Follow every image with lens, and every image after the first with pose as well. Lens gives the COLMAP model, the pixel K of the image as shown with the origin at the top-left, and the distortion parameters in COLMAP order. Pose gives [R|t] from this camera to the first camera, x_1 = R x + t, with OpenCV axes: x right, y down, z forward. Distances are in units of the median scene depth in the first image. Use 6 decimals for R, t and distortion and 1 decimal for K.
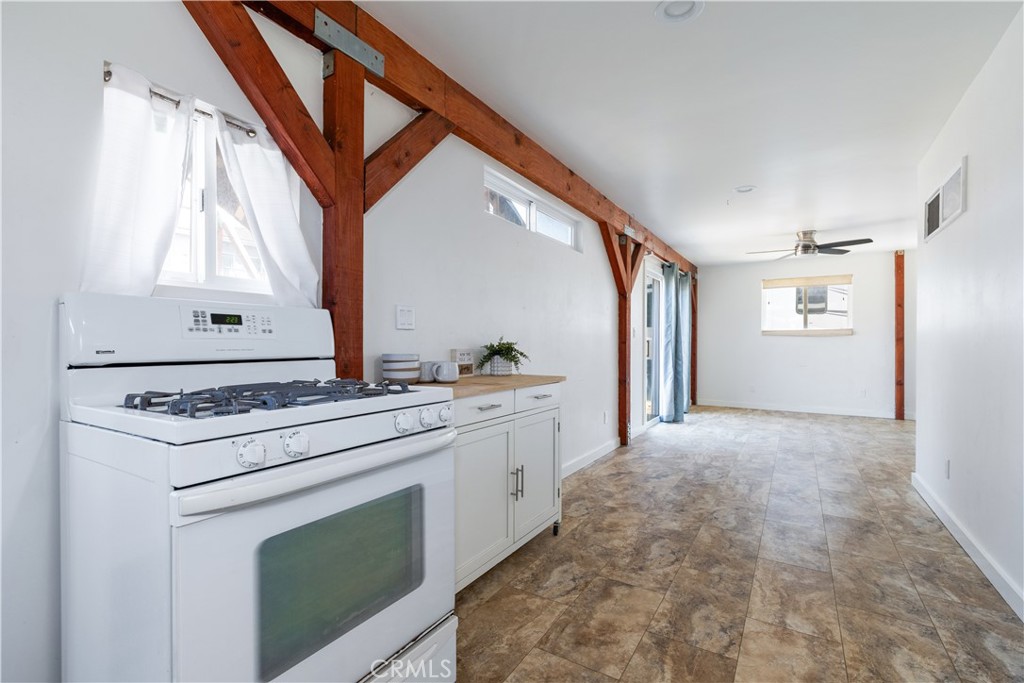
lens RADIAL K [[464.3, 0, 495.5], [0, 464.3, 342.6], [0, 0, 1]] dist [-0.001201, -0.000547]
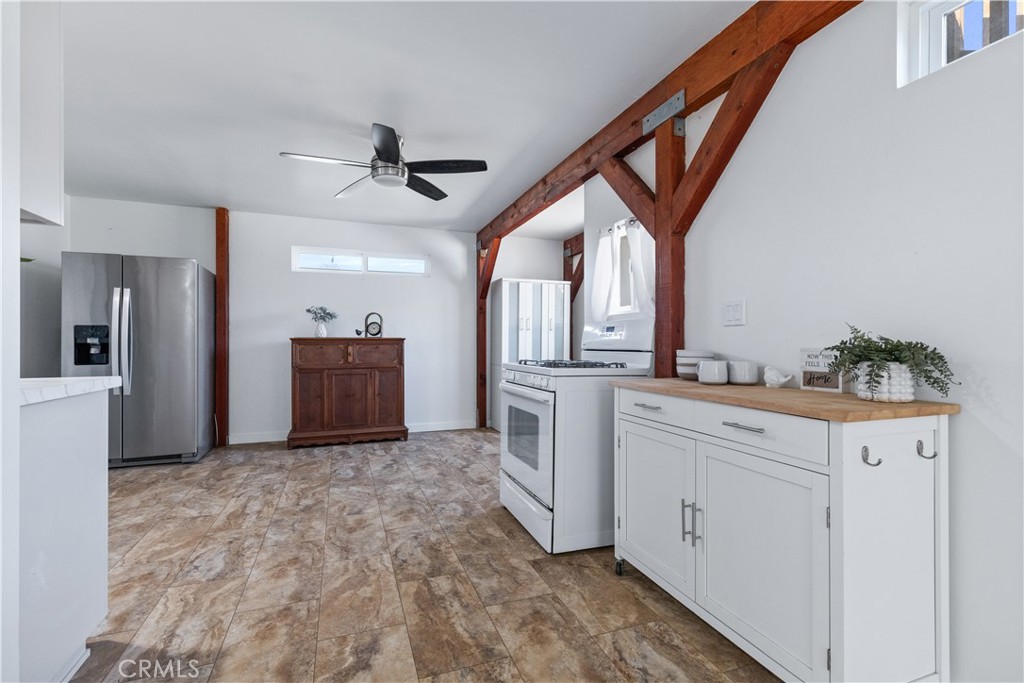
lens RADIAL K [[475.6, 0, 534.1], [0, 475.6, 340.6], [0, 0, 1]] dist [0.002951, -0.000390]
pose [[-0.573726, -0.007646, -0.819012, 0.944798], [-0.000897, 0.999962, -0.008706, 0.012189], [0.819047, -0.004260, -0.573711, 1.398237]]
